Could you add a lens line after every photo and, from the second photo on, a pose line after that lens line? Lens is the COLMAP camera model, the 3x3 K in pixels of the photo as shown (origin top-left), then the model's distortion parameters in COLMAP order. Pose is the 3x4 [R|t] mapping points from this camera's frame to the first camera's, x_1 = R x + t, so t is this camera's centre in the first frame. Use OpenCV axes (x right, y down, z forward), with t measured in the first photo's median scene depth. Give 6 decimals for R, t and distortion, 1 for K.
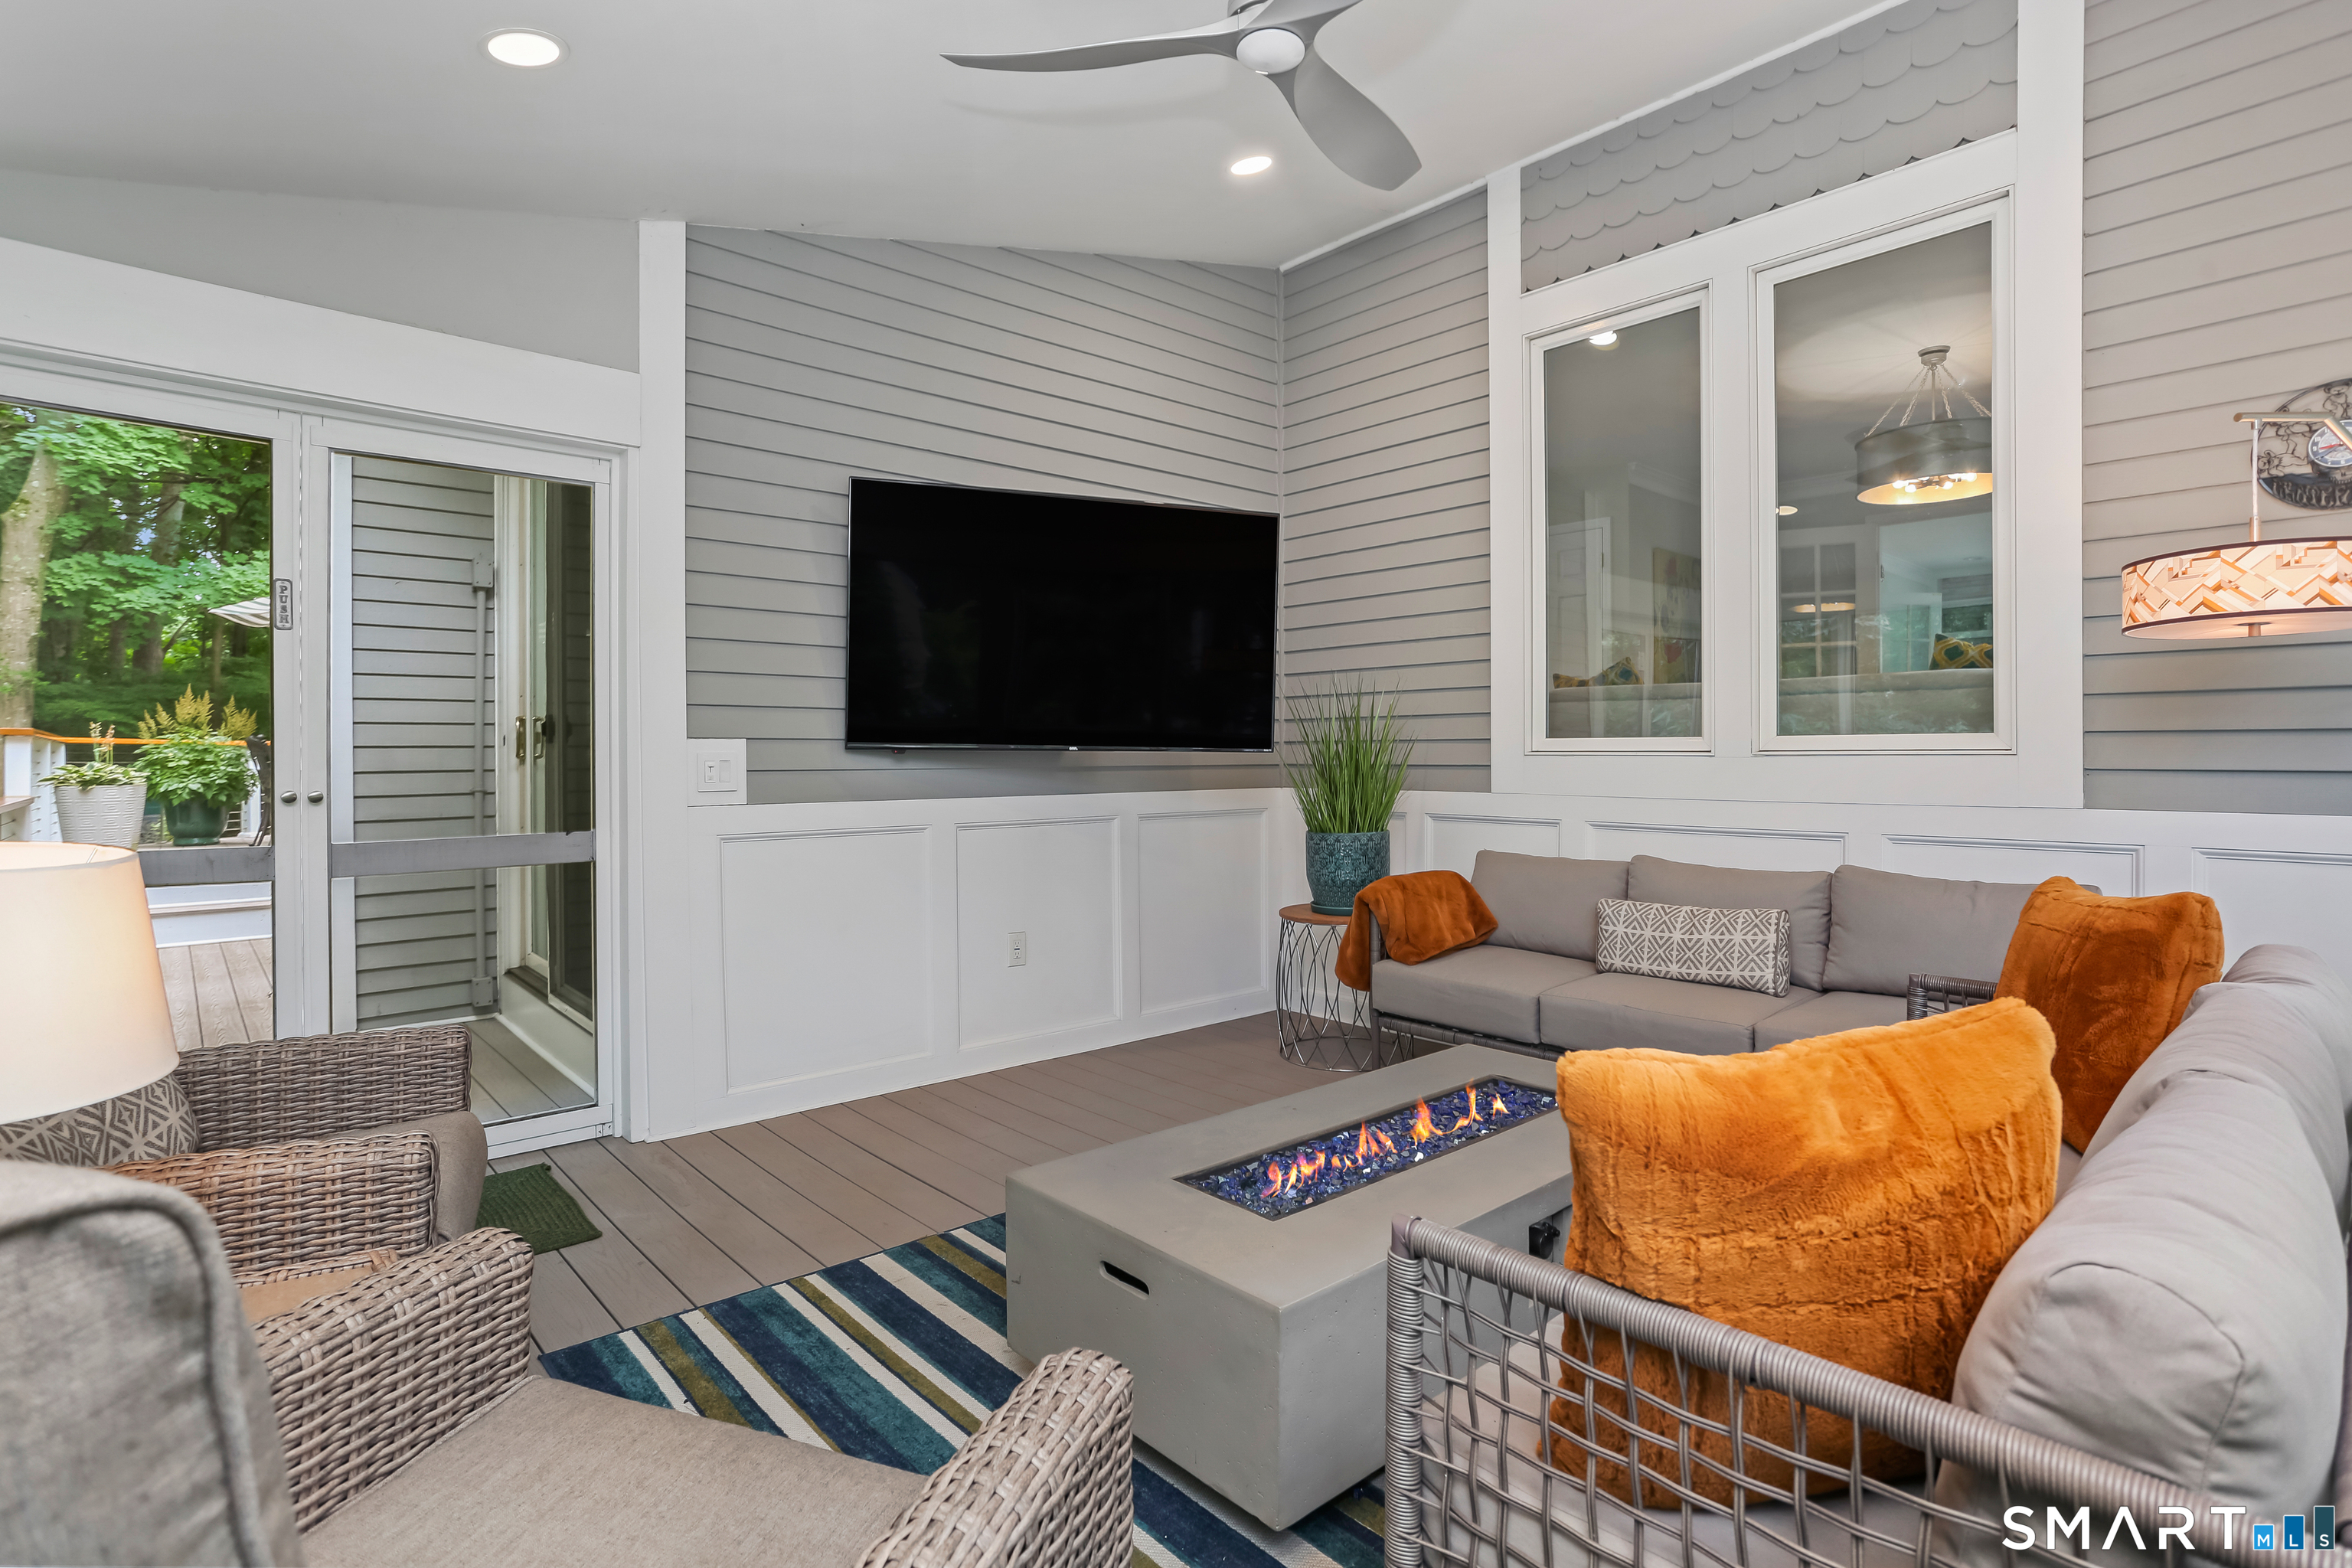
lens RADIAL K [[1139.9, 0, 1170.6], [0, 1139.9, 763.5], [0, 0, 1]] dist [-0.051014, 0.028445]
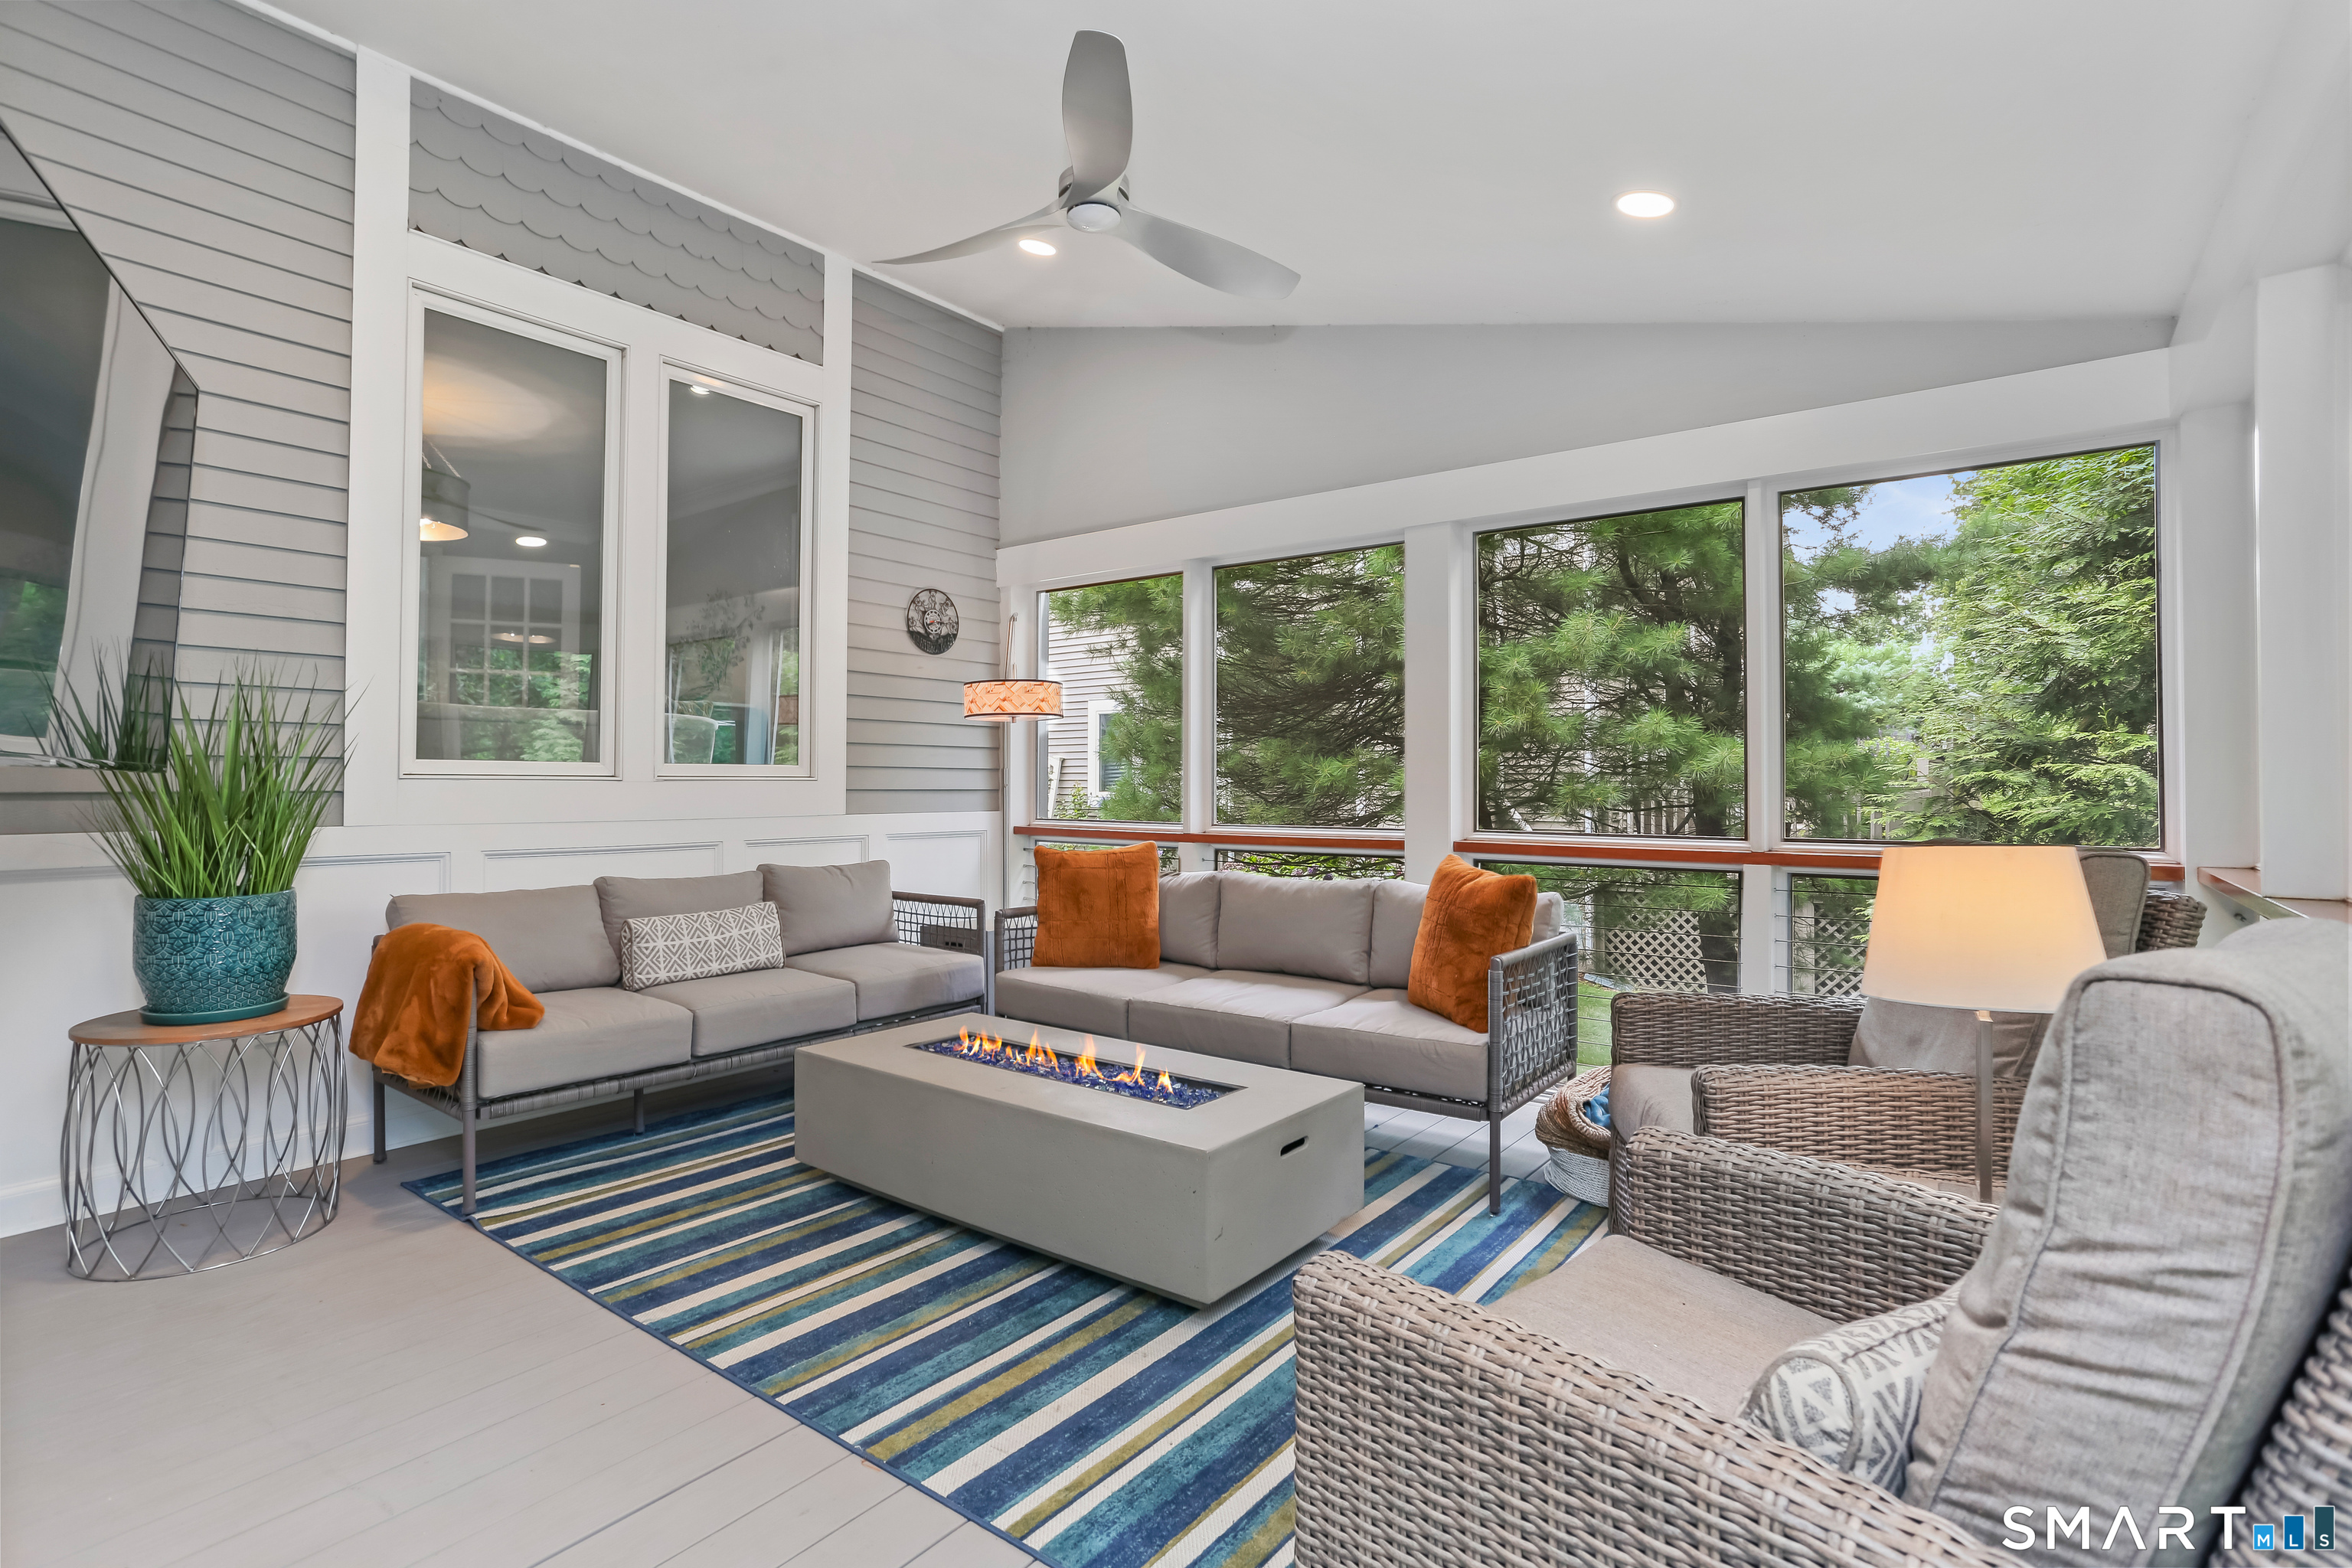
lens RADIAL K [[1139.9, 0, 1161.1], [0, 1139.9, 772.3], [0, 0, 1]] dist [-0.051014, 0.028445]
pose [[-0.184419, 0.009772, 0.982799, -0.739128], [0.003871, 0.999950, -0.009217, -0.002524], [-0.982840, 0.002105, -0.184448, 0.741813]]
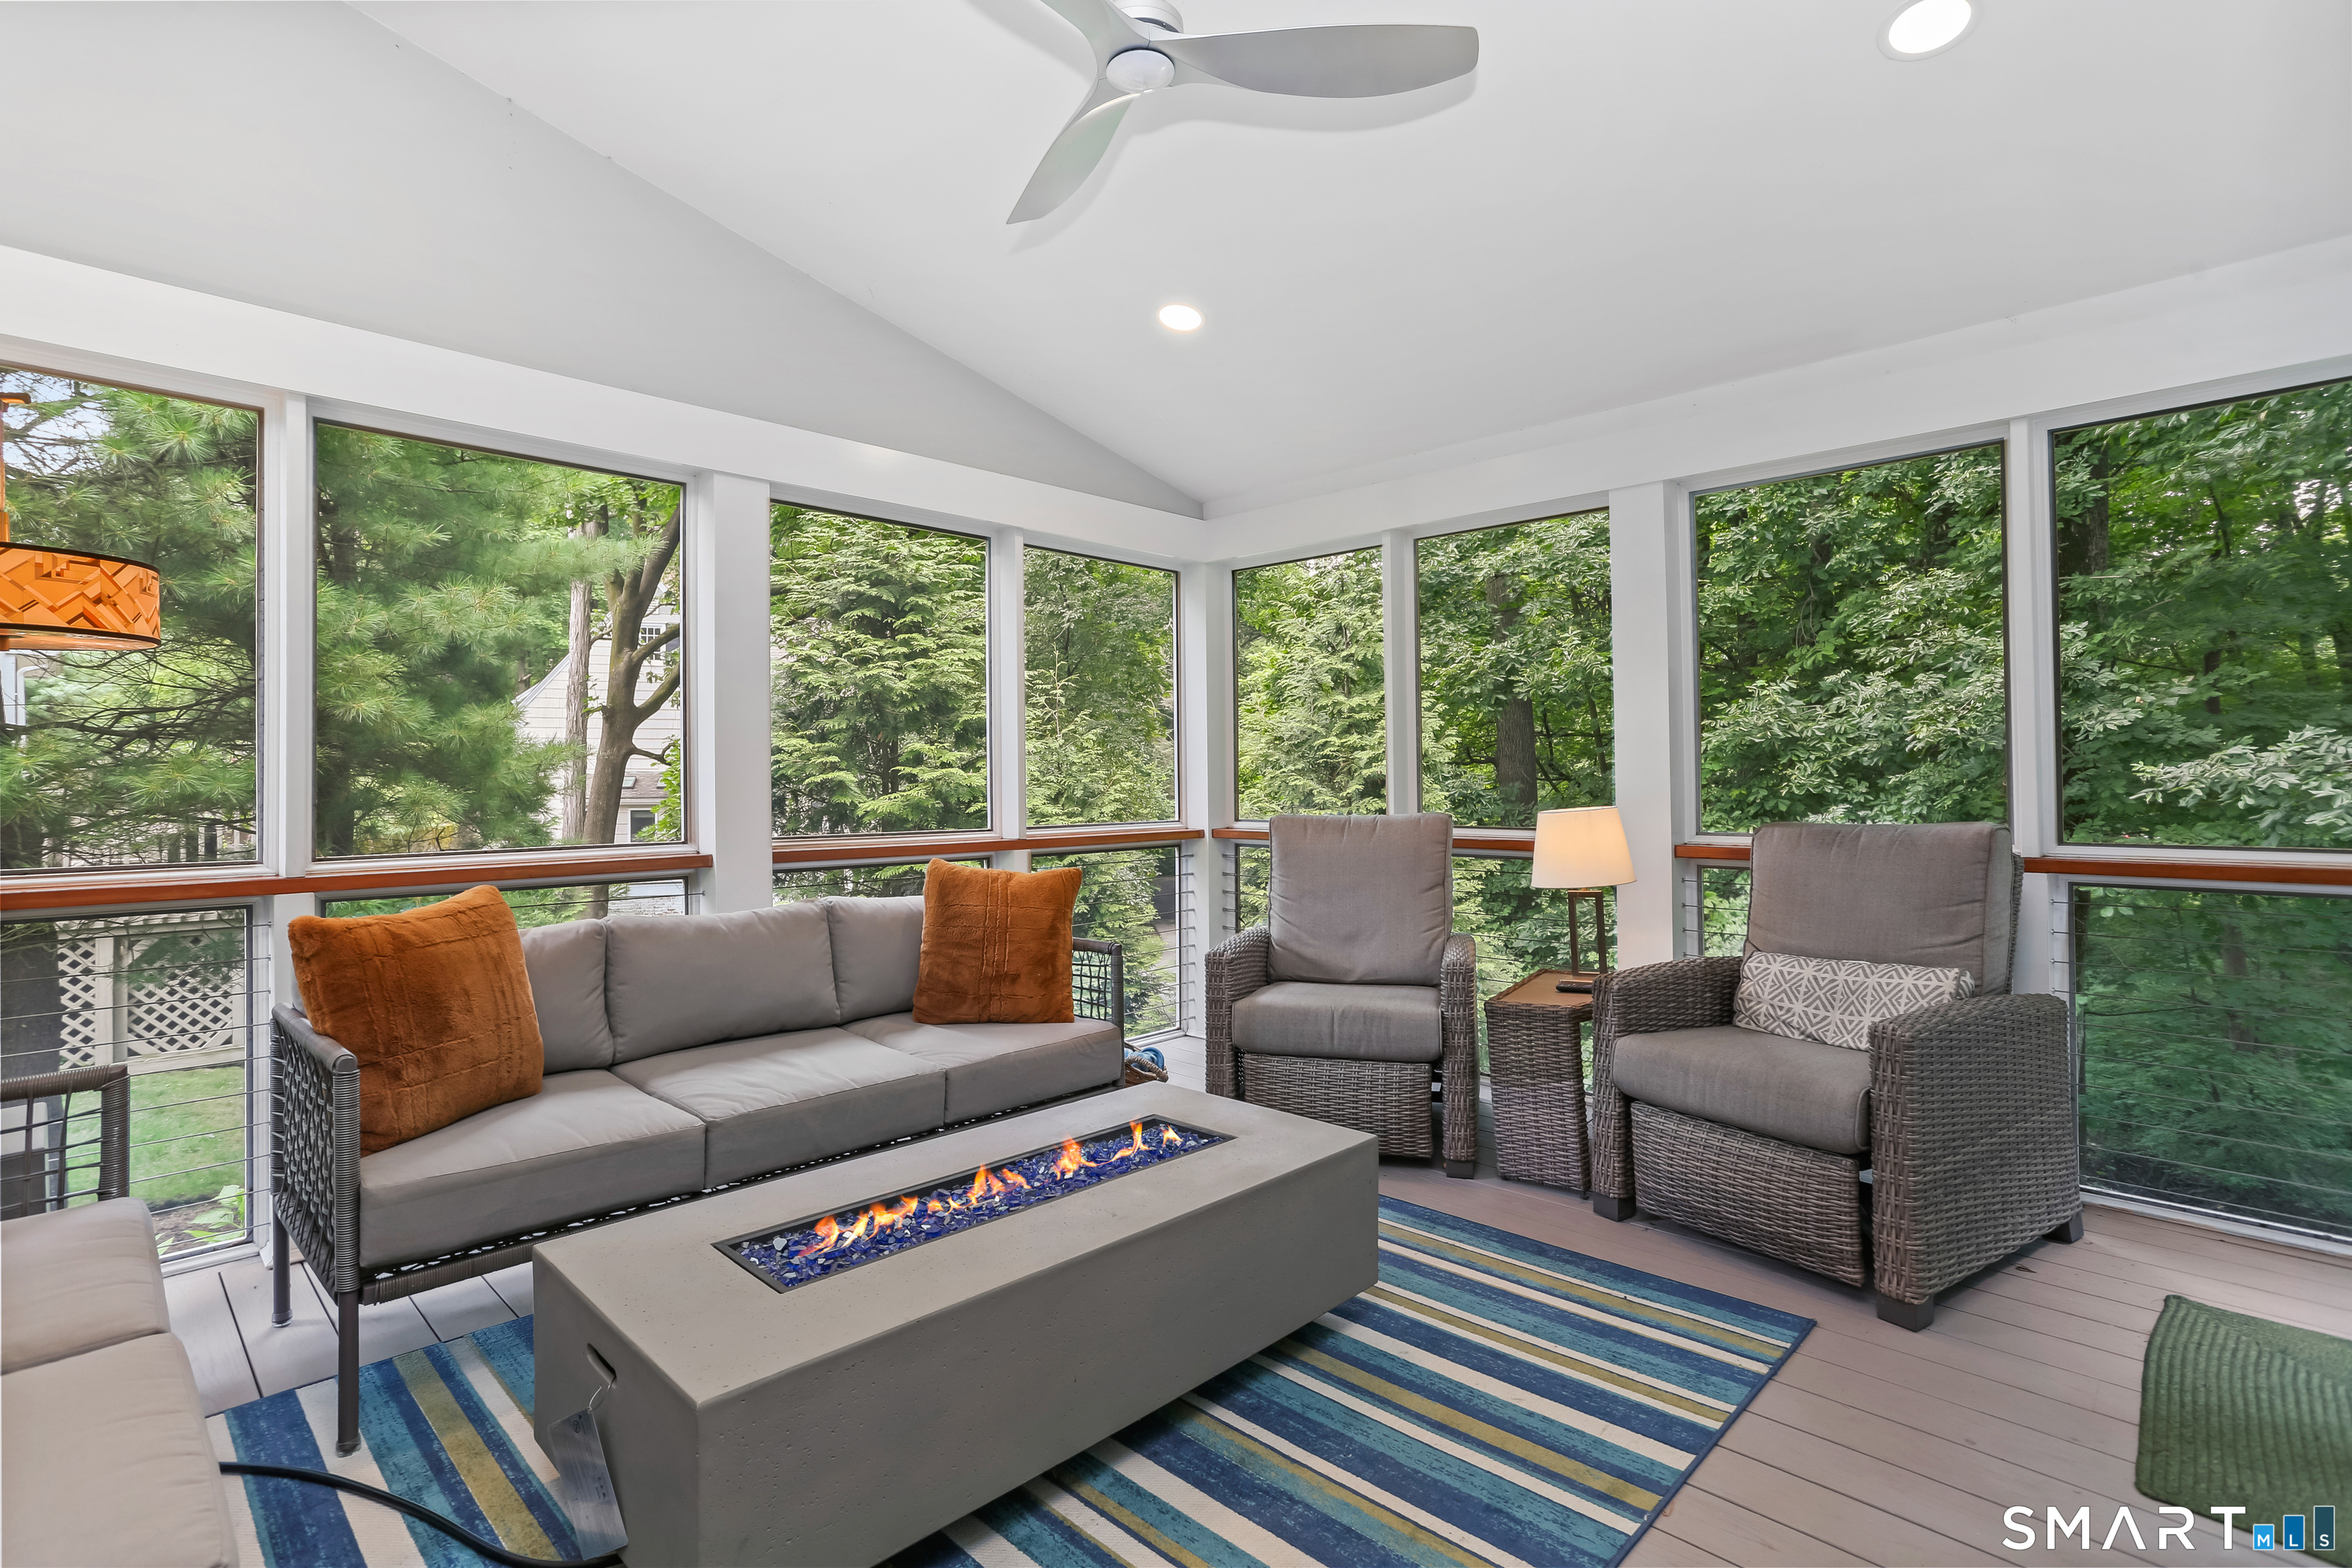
lens RADIAL K [[1139.9, 0, 1178.5], [0, 1139.9, 767.3], [0, 0, 1]] dist [-0.051014, 0.028445]
pose [[-0.995930, 0.003084, -0.090079, 0.096516], [0.003858, 0.999957, -0.008411, -0.006702], [0.090049, -0.008724, -0.995899, 1.275146]]
